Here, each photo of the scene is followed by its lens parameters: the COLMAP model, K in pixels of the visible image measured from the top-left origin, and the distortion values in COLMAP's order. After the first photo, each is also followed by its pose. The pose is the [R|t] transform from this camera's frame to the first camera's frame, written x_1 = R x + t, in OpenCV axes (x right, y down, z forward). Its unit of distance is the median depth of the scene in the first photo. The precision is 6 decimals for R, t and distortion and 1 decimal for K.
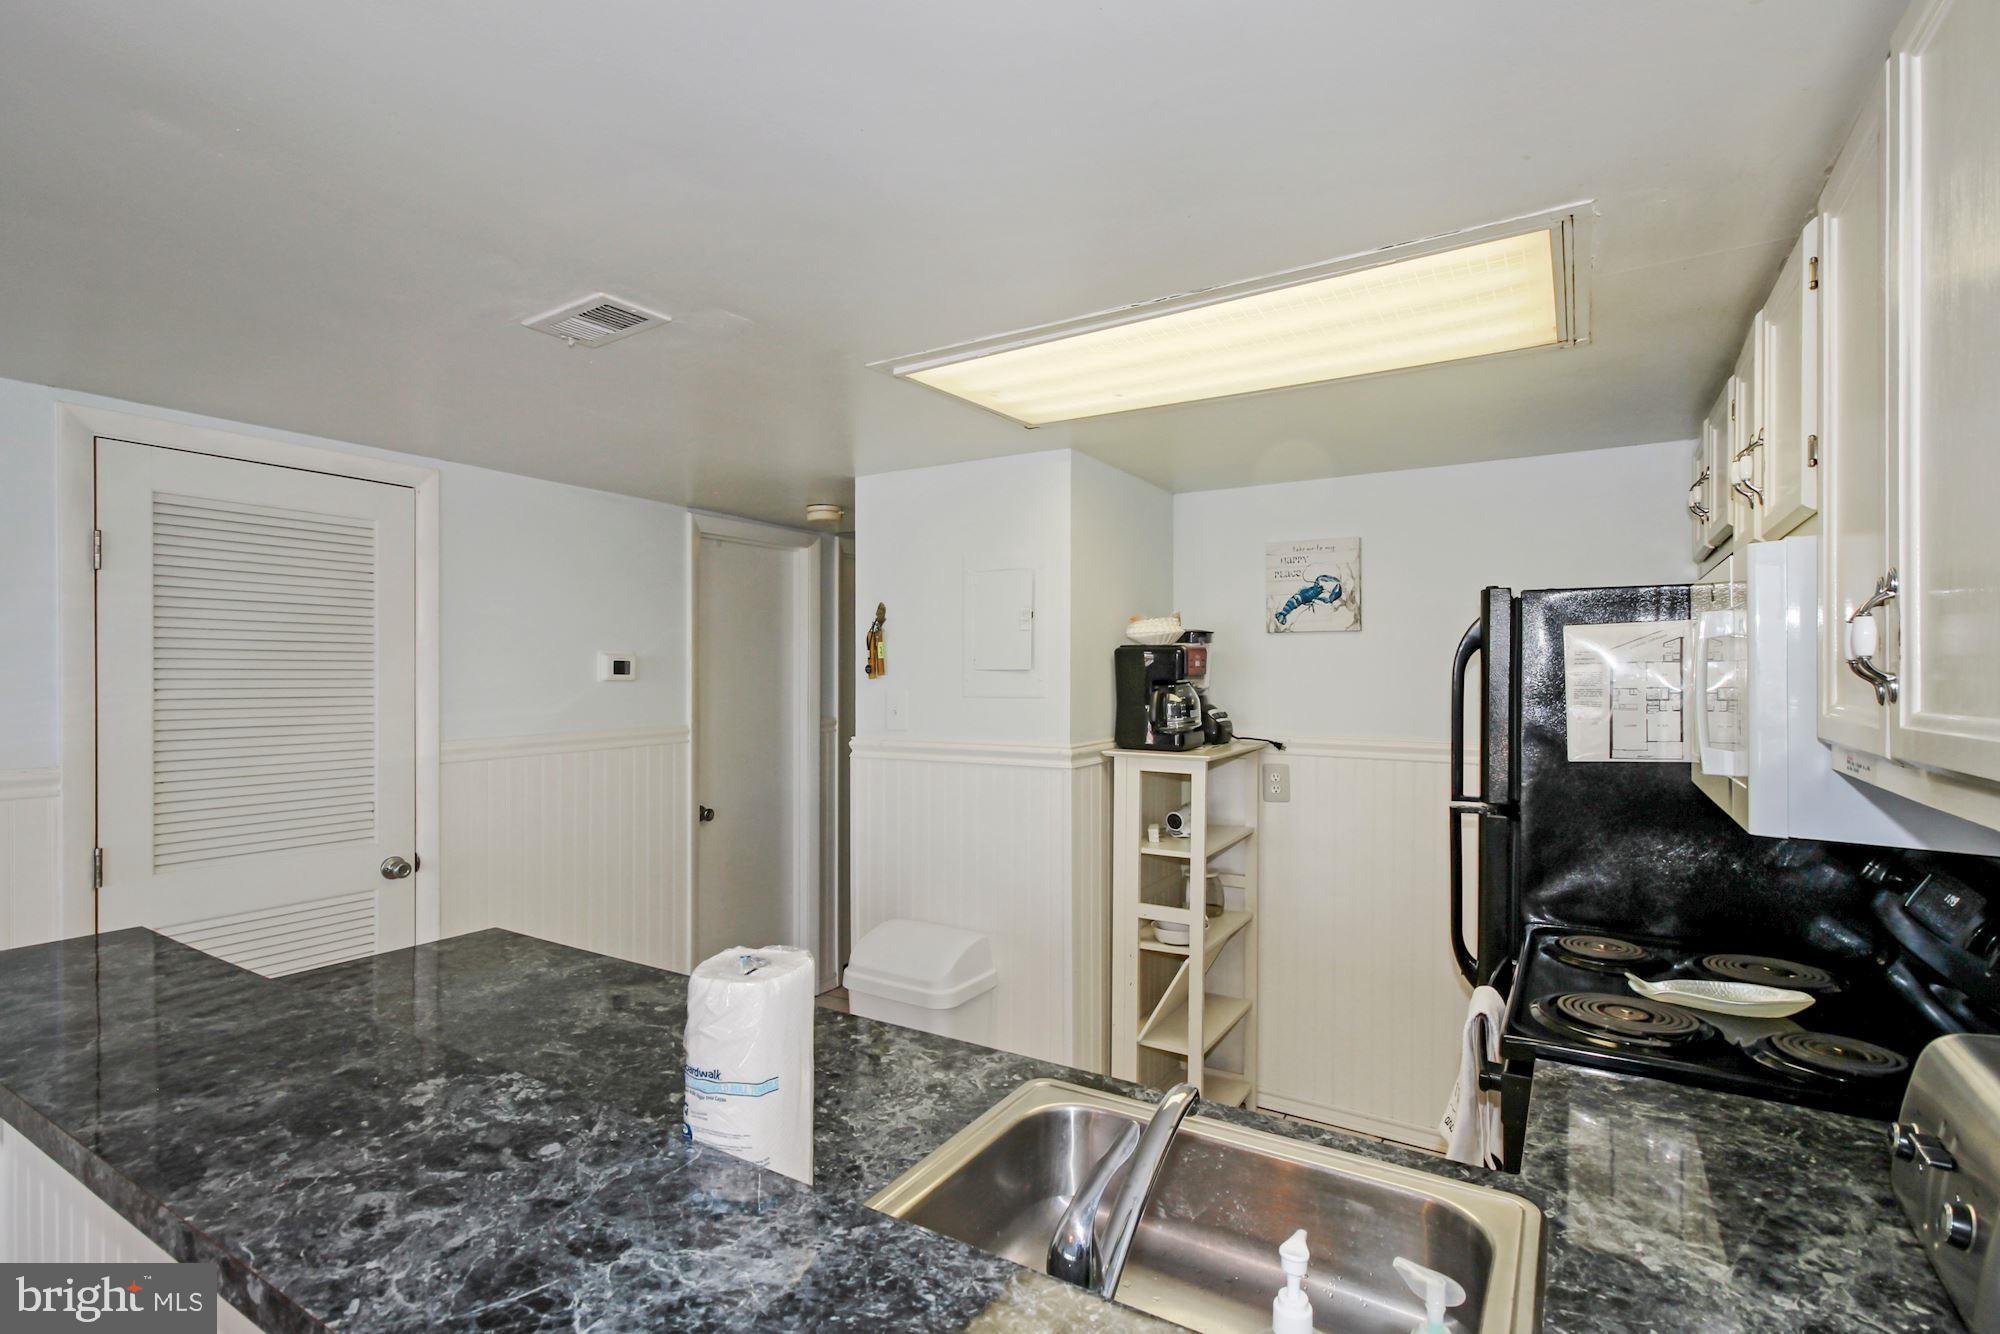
lens RADIAL K [[944.8, 0, 1006.6], [0, 944.8, 673.7], [0, 0, 1]] dist [0.000086, 0.000509]
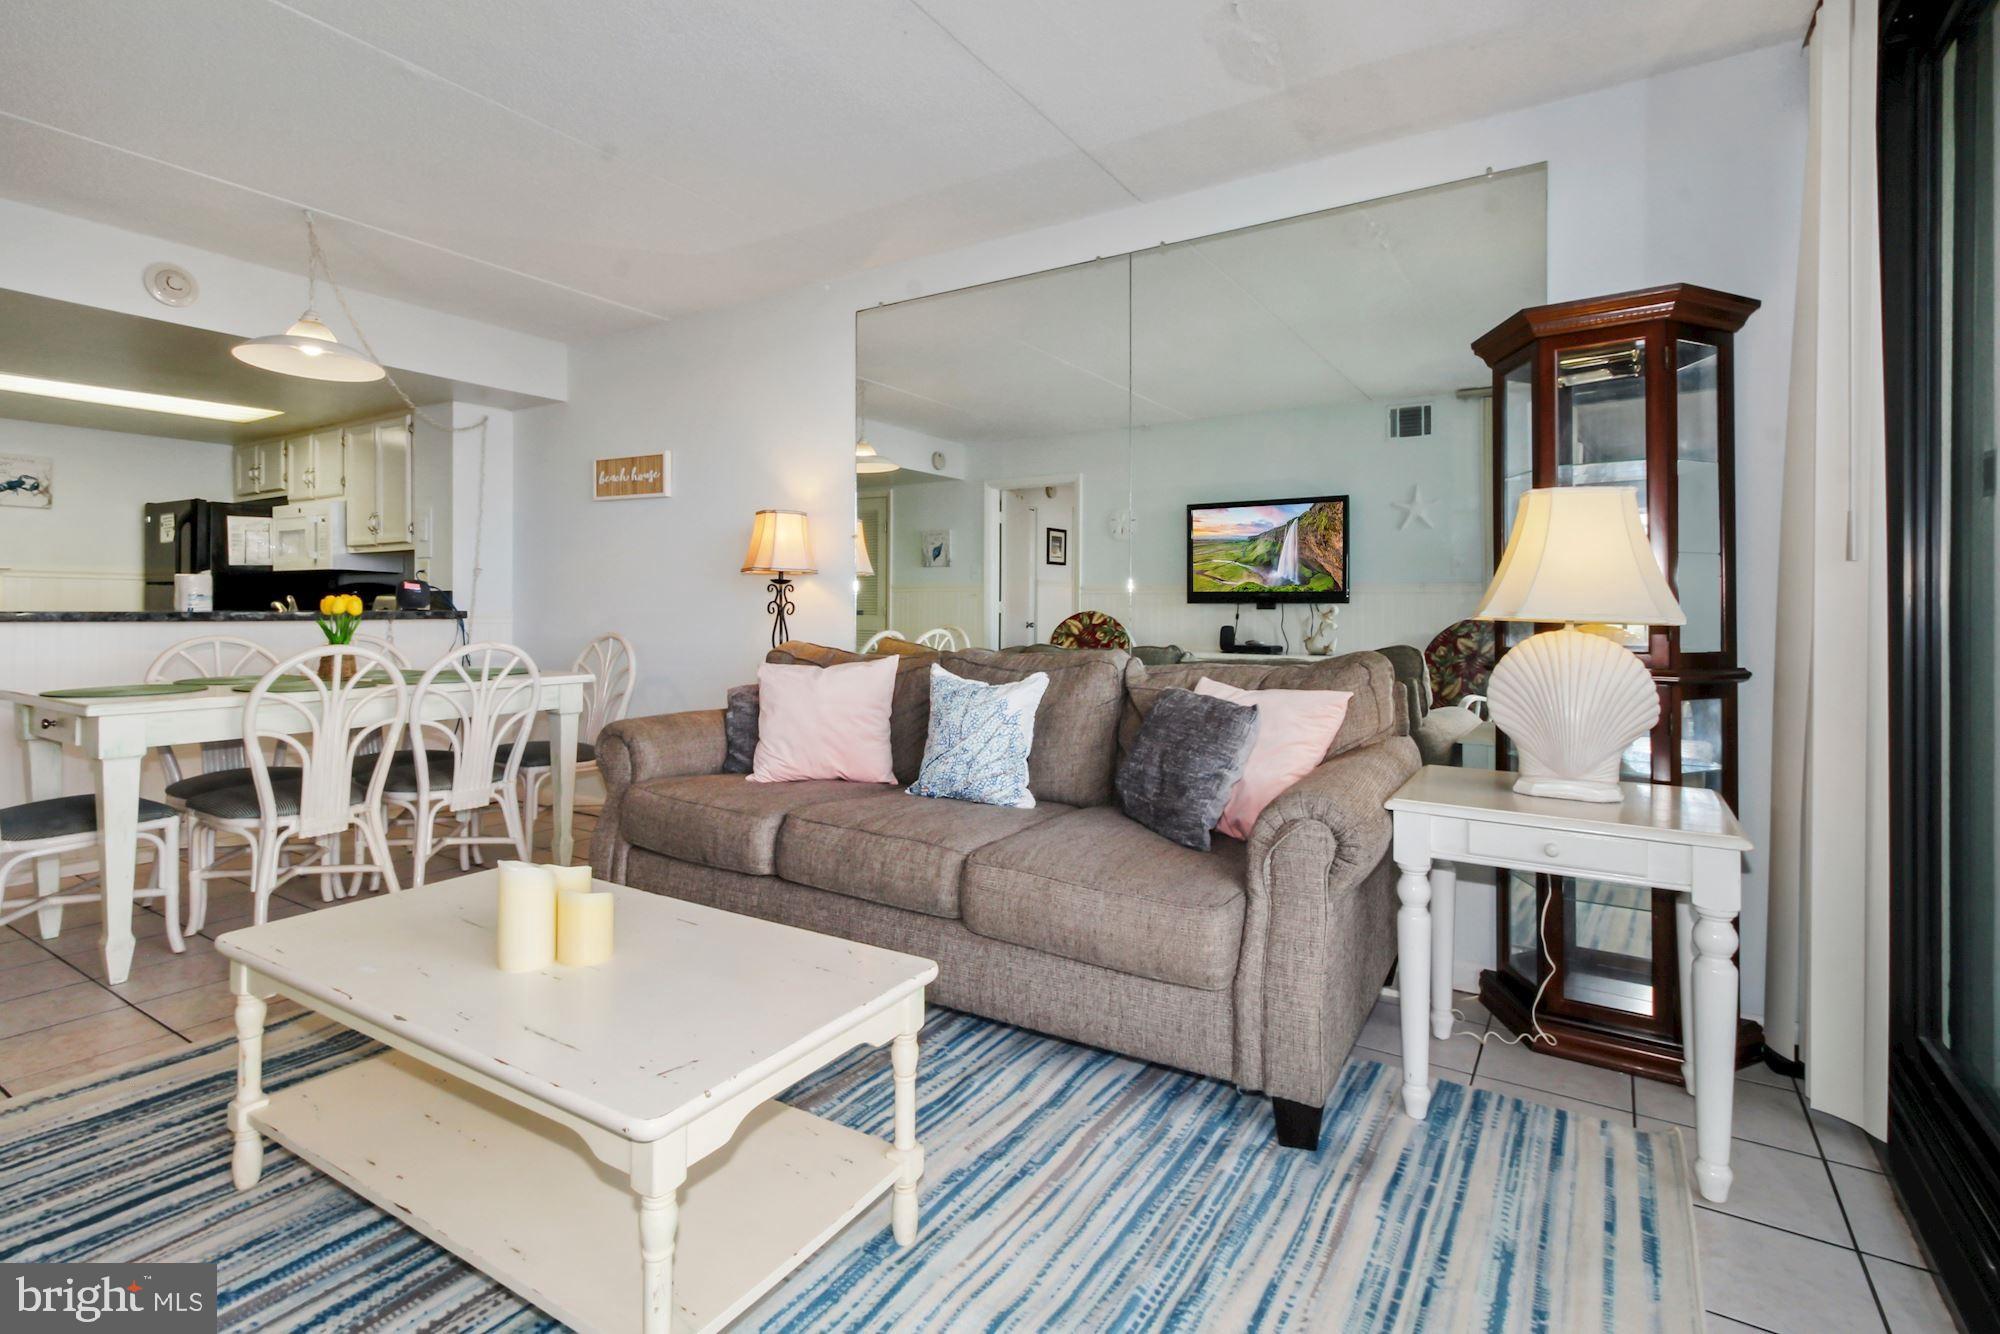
lens RADIAL K [[924.6, 0, 1002.2], [0, 924.6, 603.8], [0, 0, 1]] dist [0.001325, 0.000132]
pose [[0.008857, 0.000245, 0.999961, -2.065298], [-0.003055, 0.999995, -0.000217, 0.197526], [-0.999956, -0.003053, 0.008858, -1.277057]]
